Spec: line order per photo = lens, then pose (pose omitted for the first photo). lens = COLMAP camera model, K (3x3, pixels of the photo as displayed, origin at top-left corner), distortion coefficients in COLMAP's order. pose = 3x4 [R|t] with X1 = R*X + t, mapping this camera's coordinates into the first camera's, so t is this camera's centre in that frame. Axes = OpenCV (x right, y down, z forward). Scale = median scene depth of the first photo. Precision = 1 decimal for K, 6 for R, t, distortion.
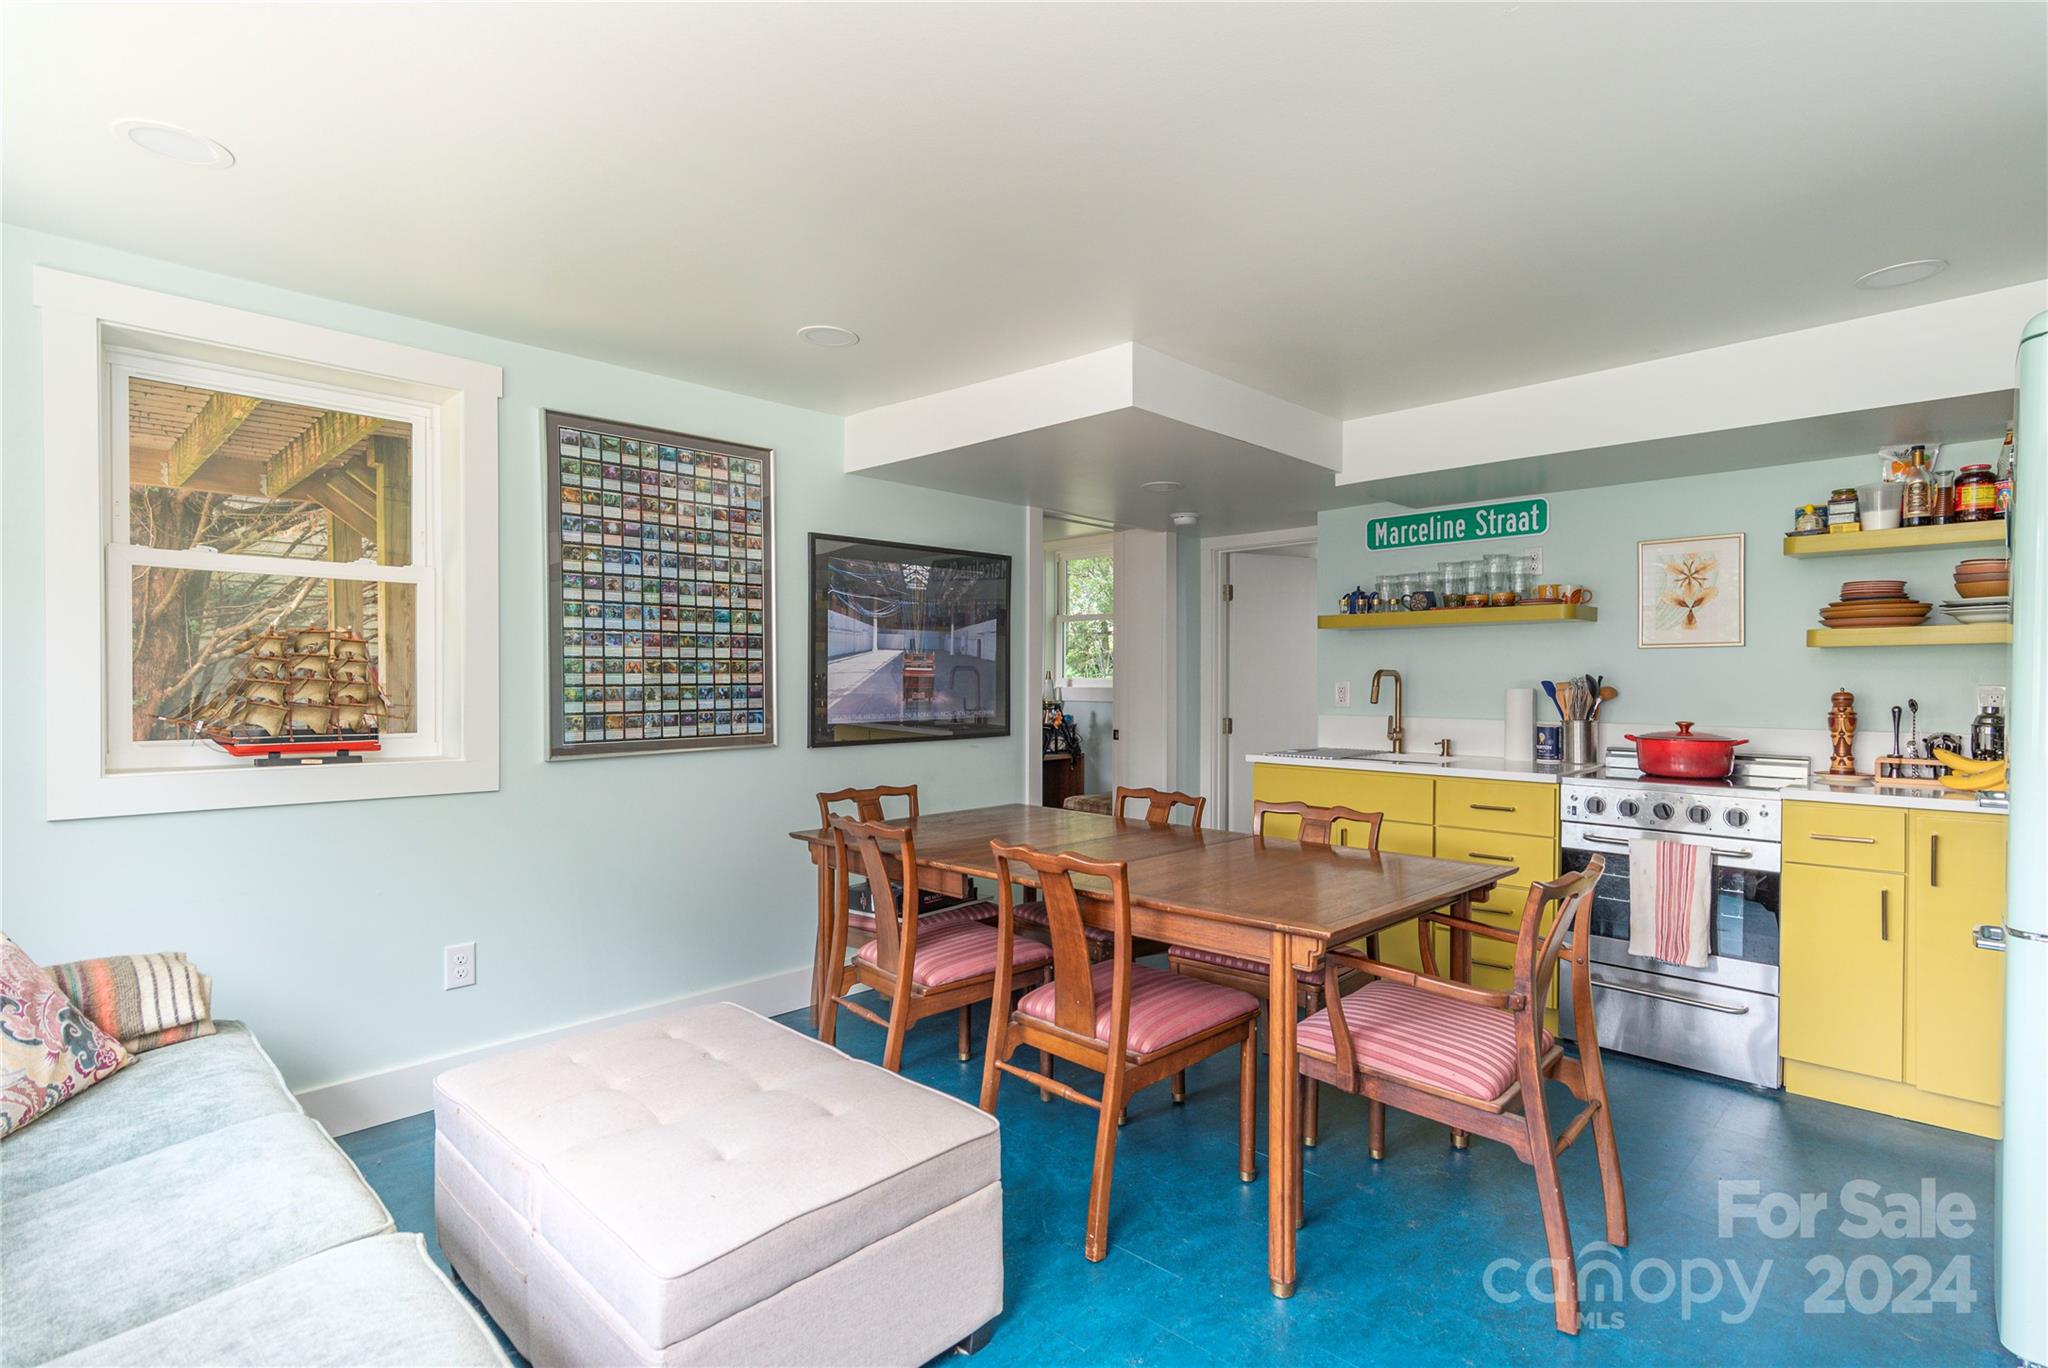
lens RADIAL K [[1008.2, 0, 1024.0], [0, 1008.2, 691.8], [0, 0, 1]] dist [0.005031, 0.000609]
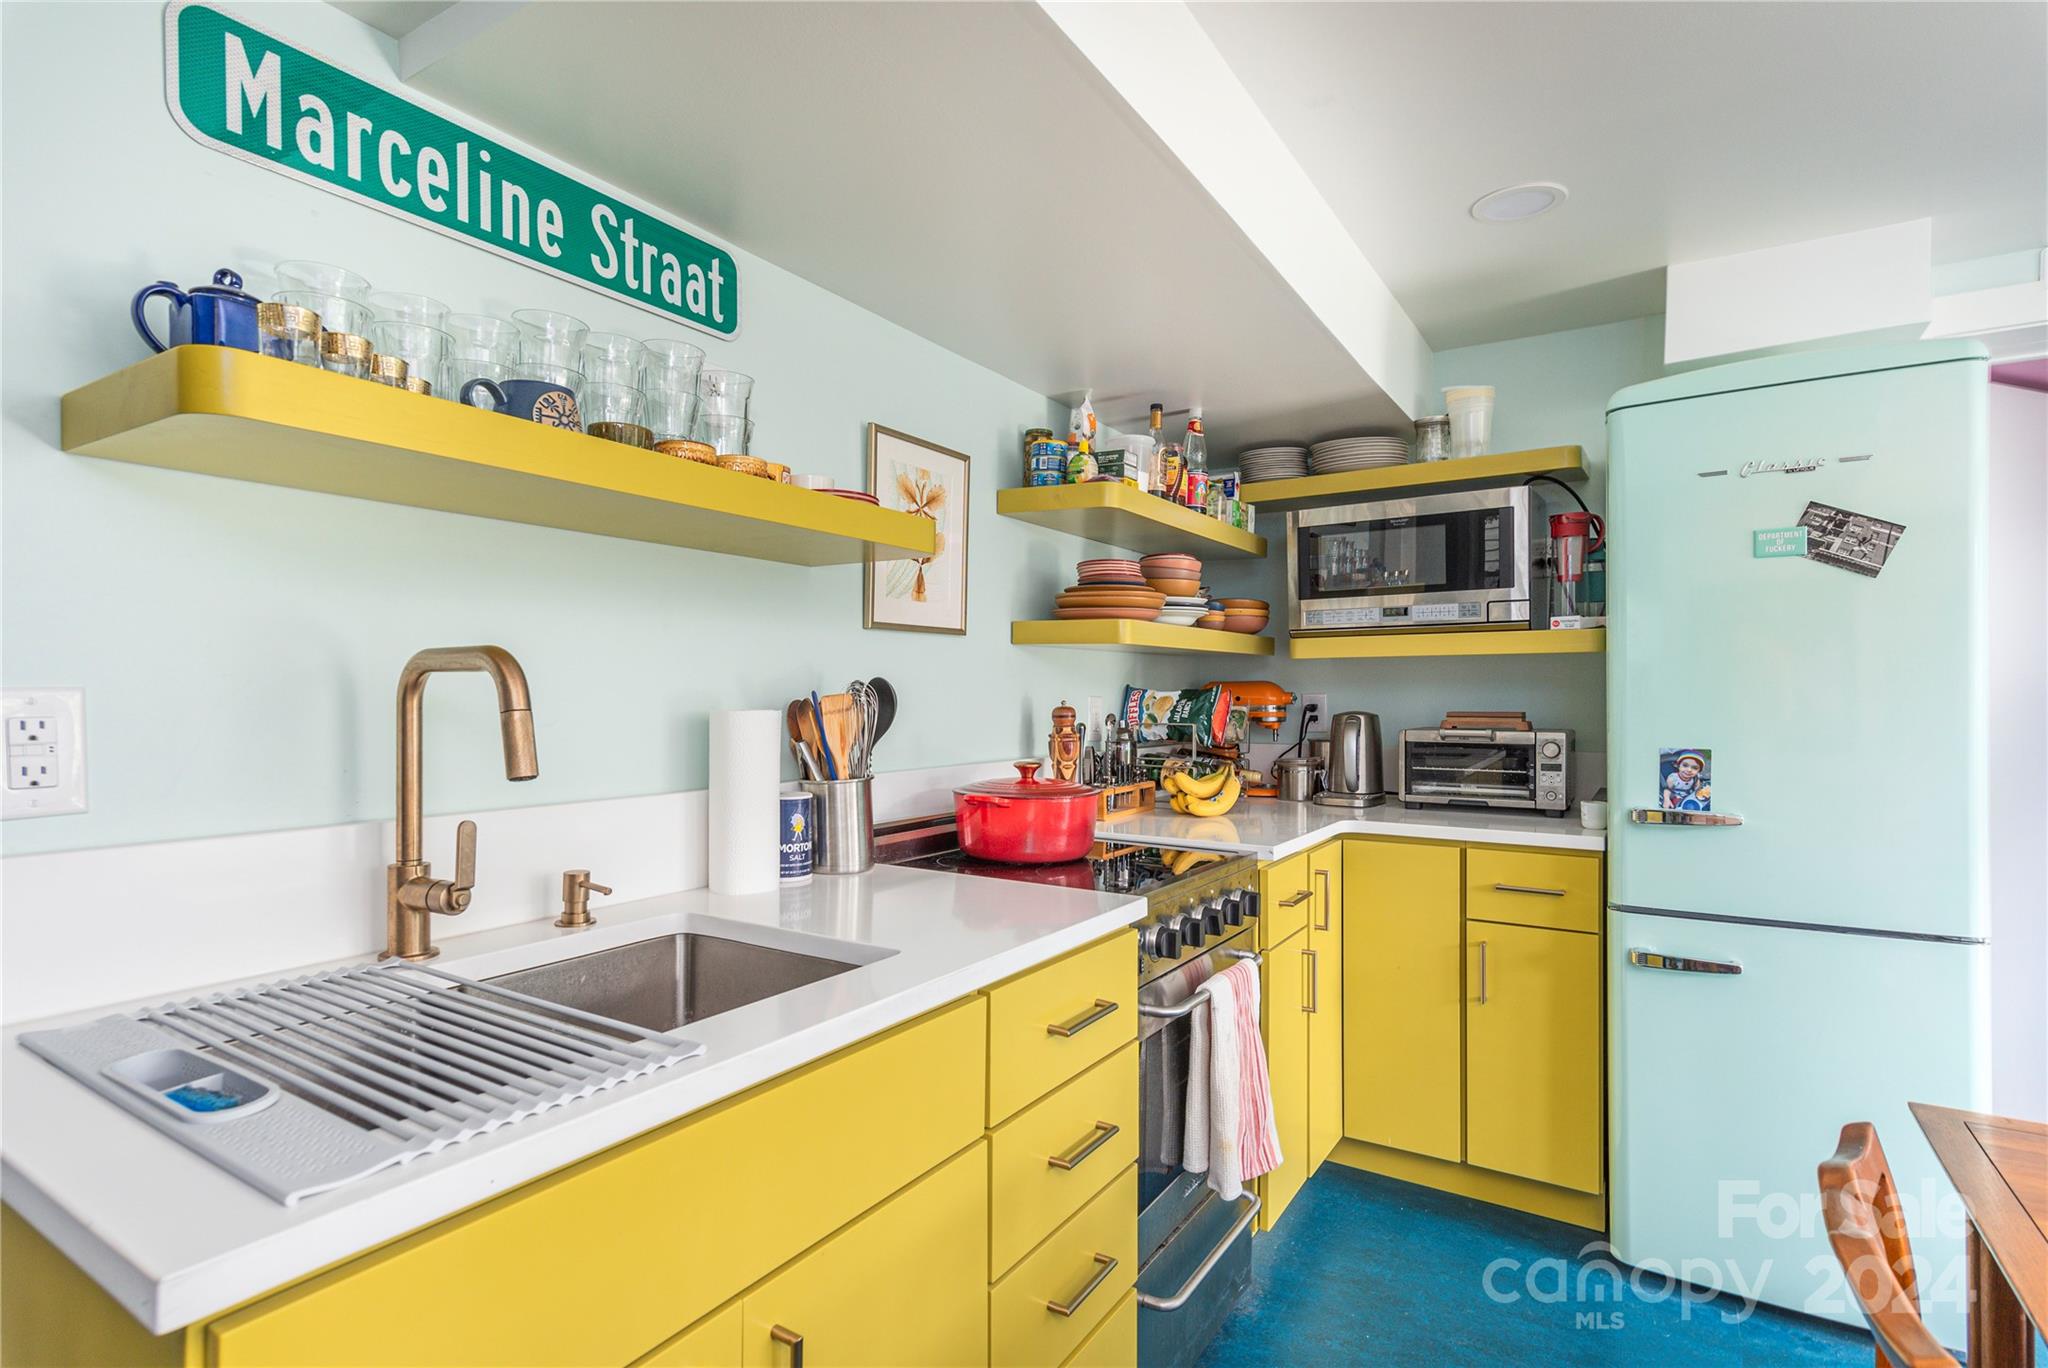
lens RADIAL K [[1008.2, 0, 1024.2], [0, 1008.2, 697.0], [0, 0, 1]] dist [0.005031, 0.000609]
pose [[-0.201406, -0.000777, 0.979508, 0.076453], [0.003139, 0.999994, 0.001439, -0.007774], [-0.979503, 0.003365, -0.201402, 0.931532]]
